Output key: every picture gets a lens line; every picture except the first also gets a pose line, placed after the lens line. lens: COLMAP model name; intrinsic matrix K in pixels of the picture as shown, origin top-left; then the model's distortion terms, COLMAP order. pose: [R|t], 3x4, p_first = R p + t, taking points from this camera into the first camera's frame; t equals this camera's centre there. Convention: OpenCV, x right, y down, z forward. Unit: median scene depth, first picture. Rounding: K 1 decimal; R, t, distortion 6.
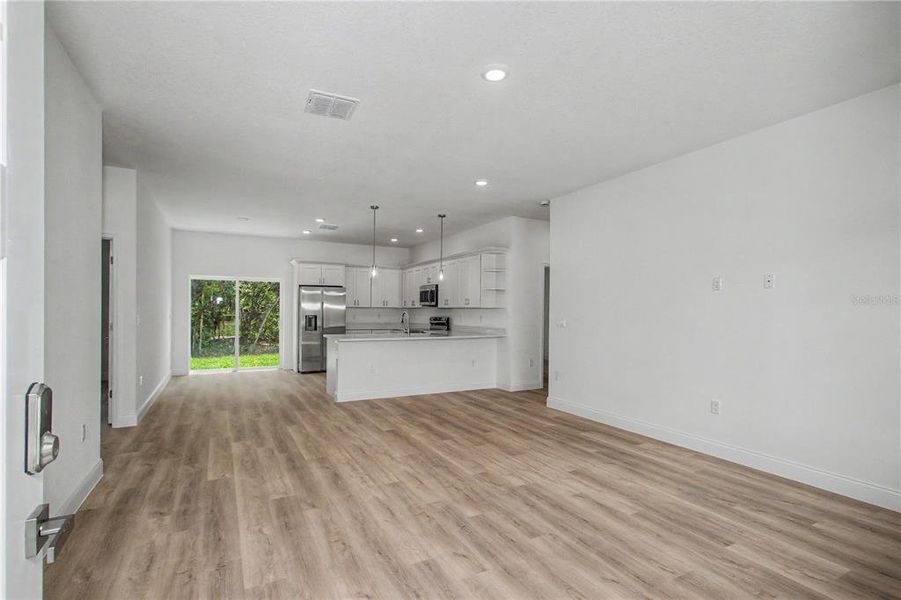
lens RADIAL K [[428.6, 0, 447.9], [0, 428.6, 306.8], [0, 0, 1]] dist [0.001048, 0.000552]
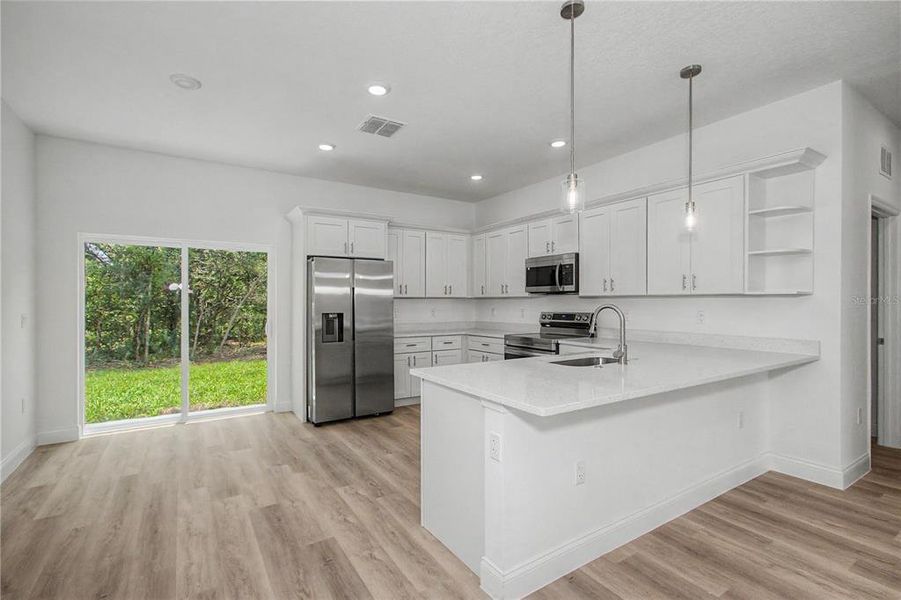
lens RADIAL K [[412.6, 0, 451.1], [0, 412.6, 297.2], [0, 0, 1]] dist [-0.002919, 0.001067]
pose [[0.996277, -0.010549, 0.085568, -0.400337], [0.010546, 0.999944, 0.000490, 0.002836], [-0.085568, 0.000415, 0.996332, 0.891258]]
